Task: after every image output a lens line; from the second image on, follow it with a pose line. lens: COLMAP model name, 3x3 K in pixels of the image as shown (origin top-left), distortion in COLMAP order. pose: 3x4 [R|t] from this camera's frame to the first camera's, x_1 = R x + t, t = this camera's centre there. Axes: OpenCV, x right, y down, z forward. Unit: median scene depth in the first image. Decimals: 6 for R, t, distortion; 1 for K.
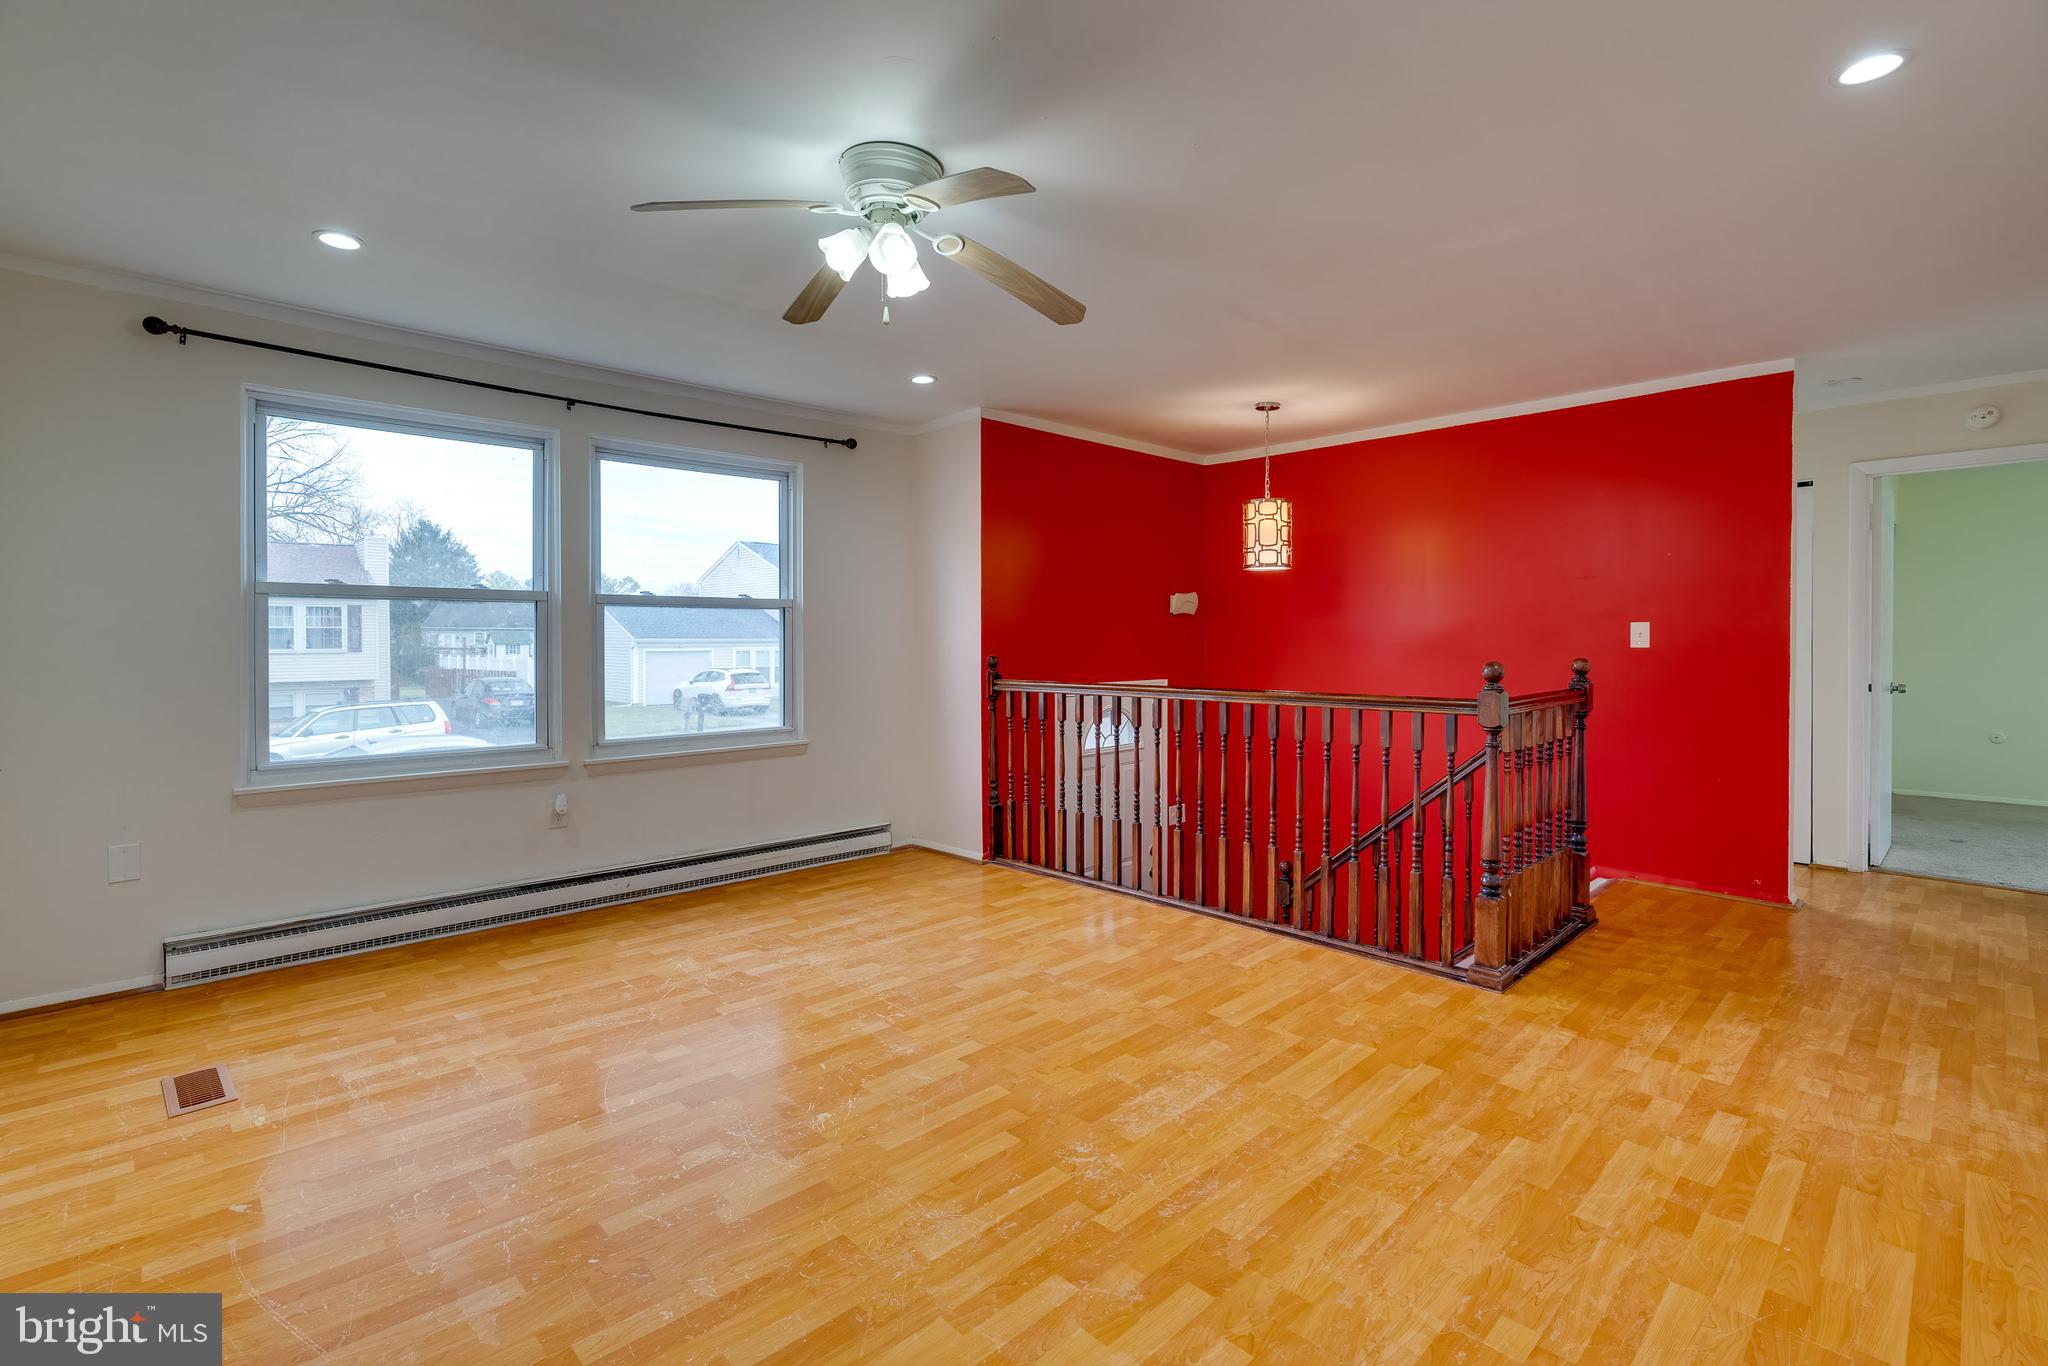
lens RADIAL K [[931.5, 0, 1012.4], [0, 931.5, 651.3], [0, 0, 1]] dist [-0.008994, 0.003096]
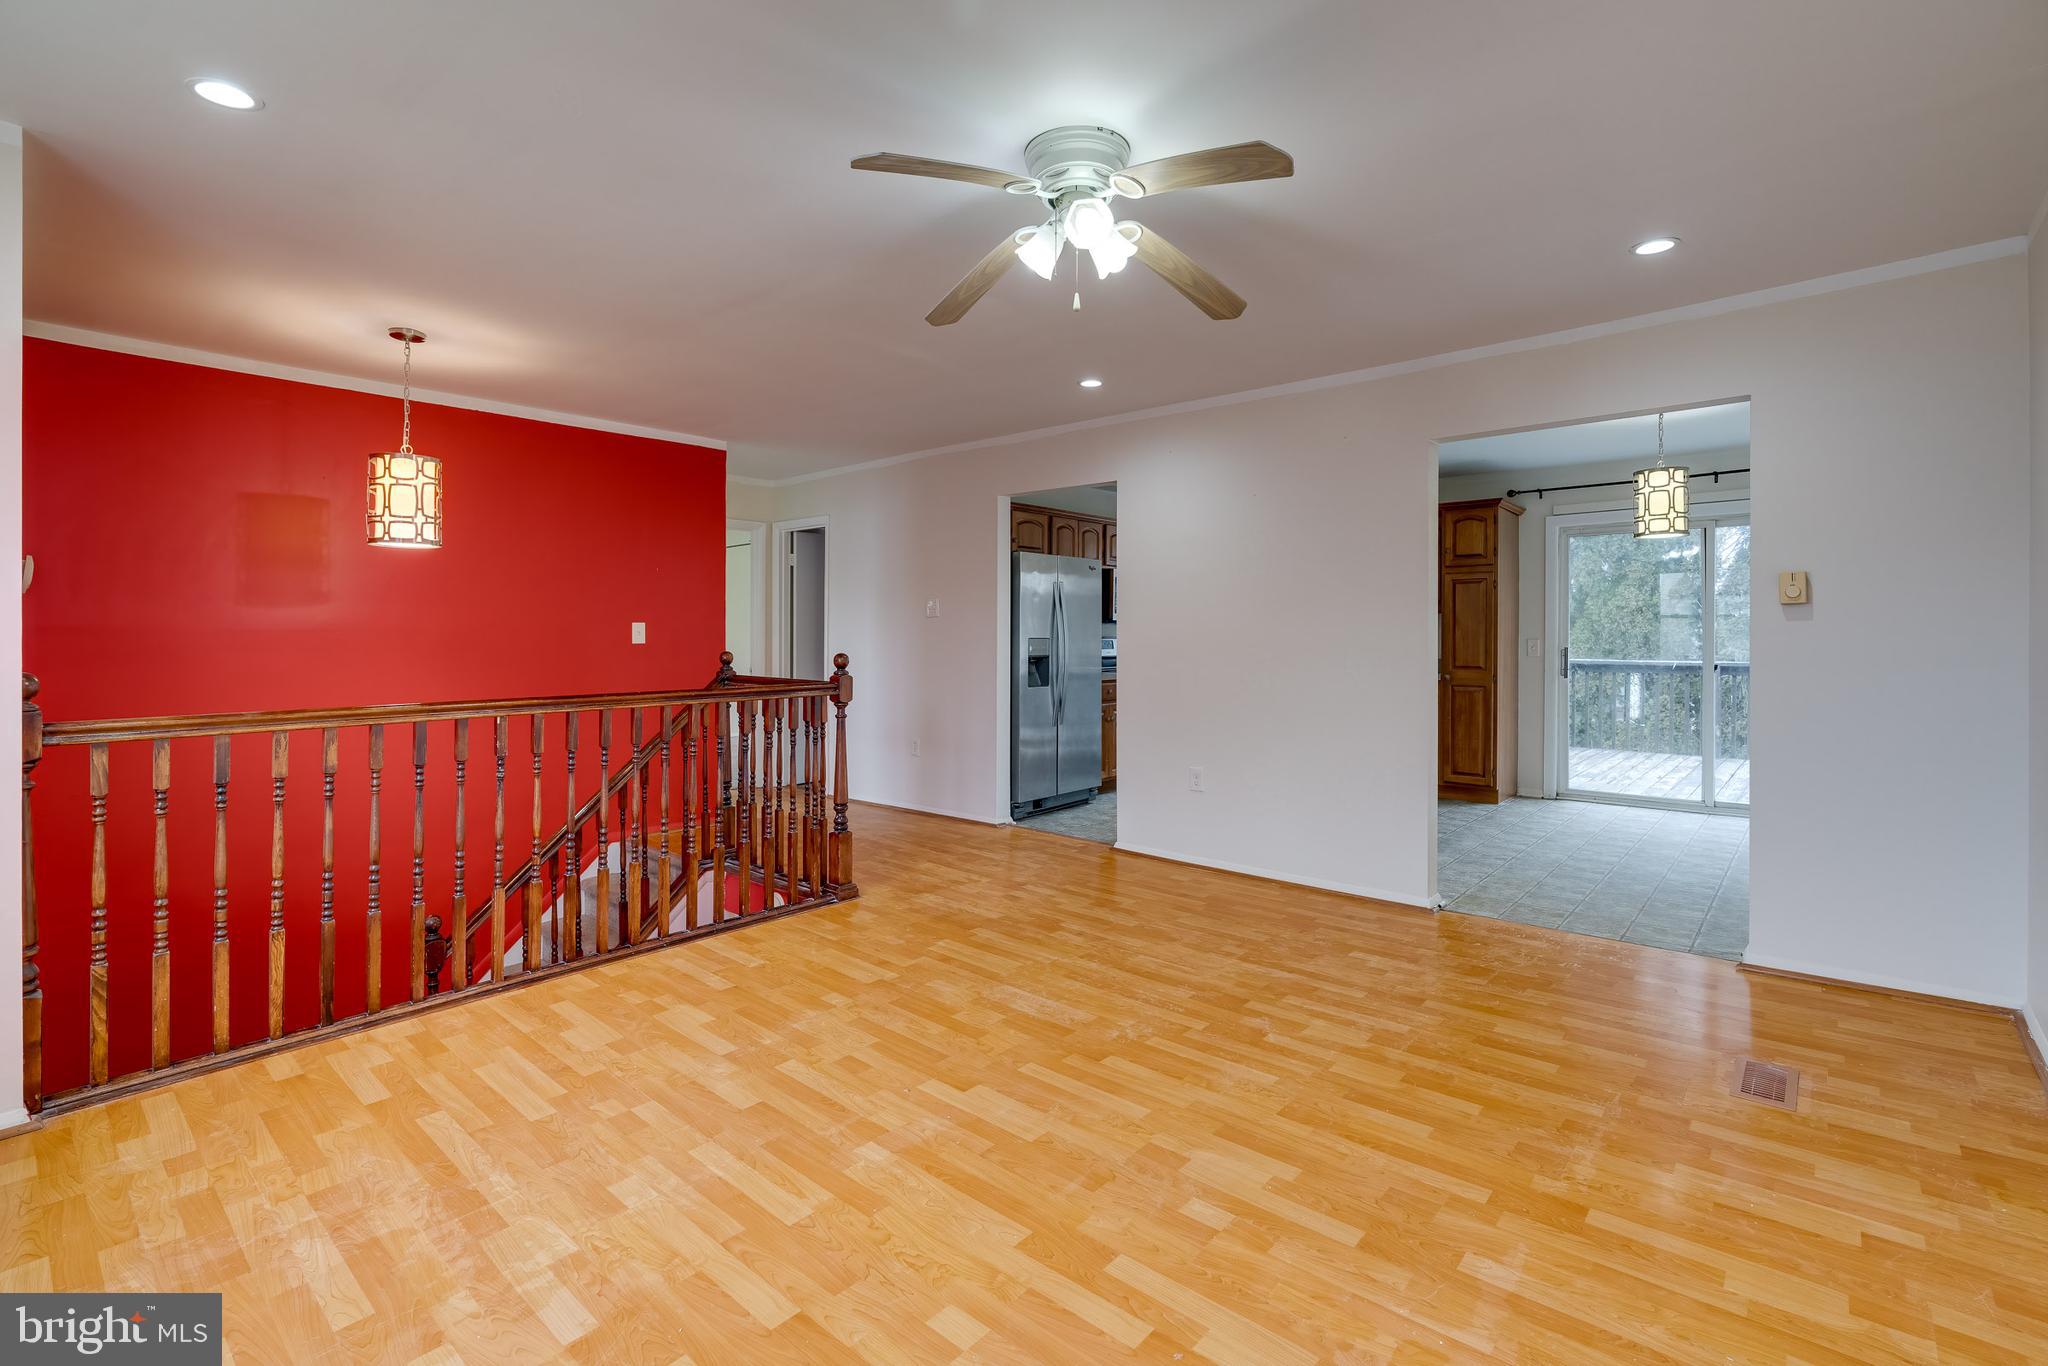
lens RADIAL K [[931.5, 0, 1028.8], [0, 931.5, 644.0], [0, 0, 1]] dist [-0.008994, 0.003096]
pose [[-0.095569, -0.008295, 0.995388, -0.775154], [0.016120, 0.999821, 0.009880, -0.009708], [-0.995292, 0.016990, -0.095418, 0.806701]]
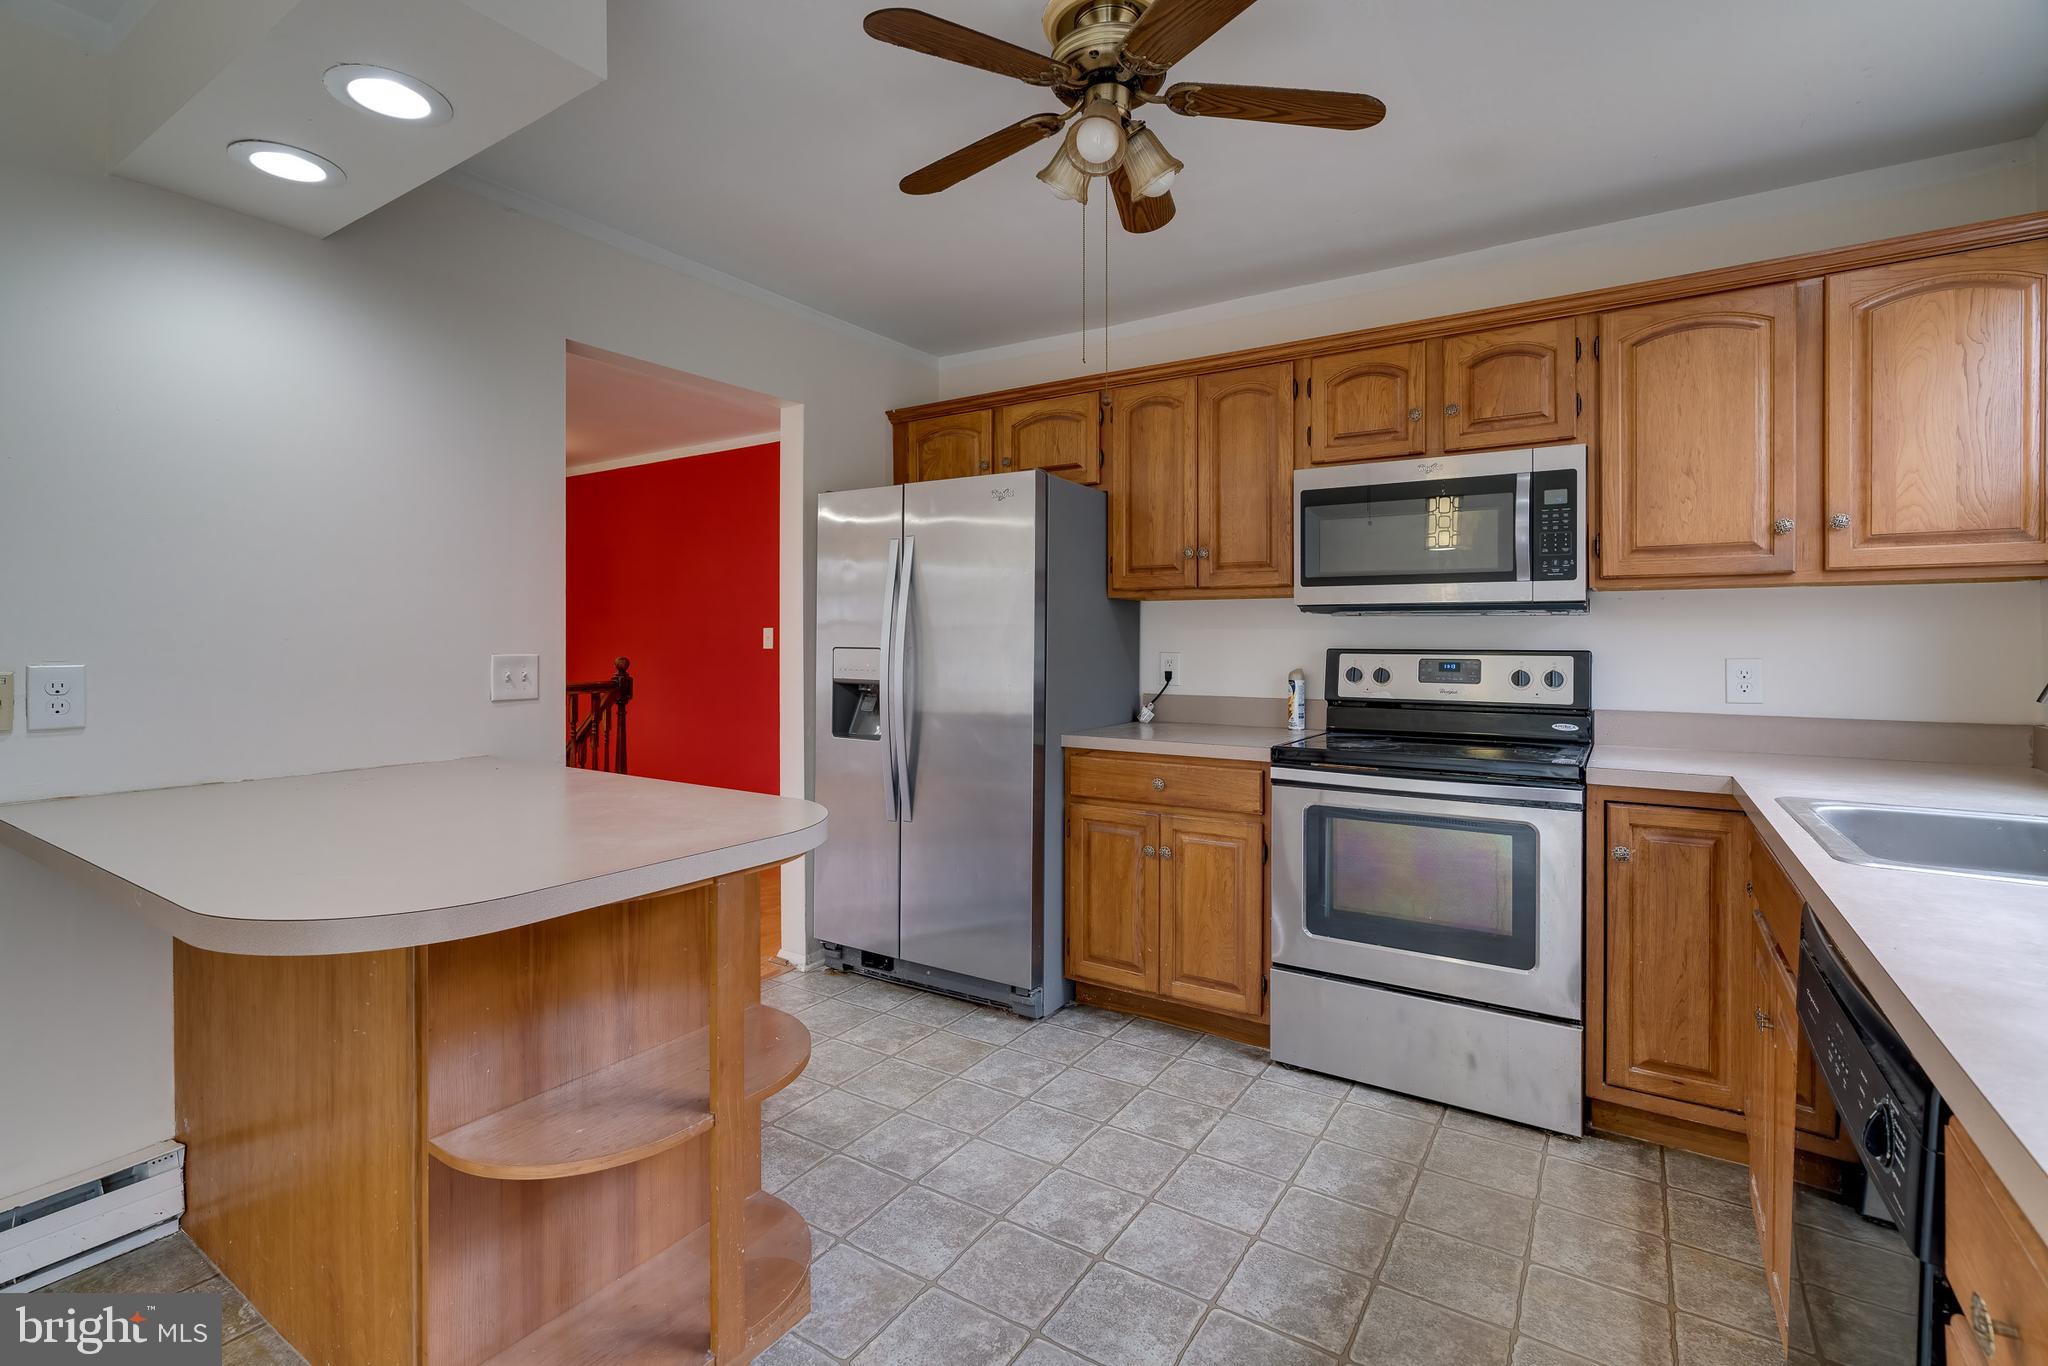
lens RADIAL K [[931.5, 0, 1010.5], [0, 931.5, 642.0], [0, 0, 1]] dist [-0.008994, 0.003096]
pose [[0.974957, 0.008109, 0.222246, 0.955191], [-0.004529, 0.999852, -0.016613, 0.006704], [-0.222347, 0.015191, 0.974849, -0.354960]]
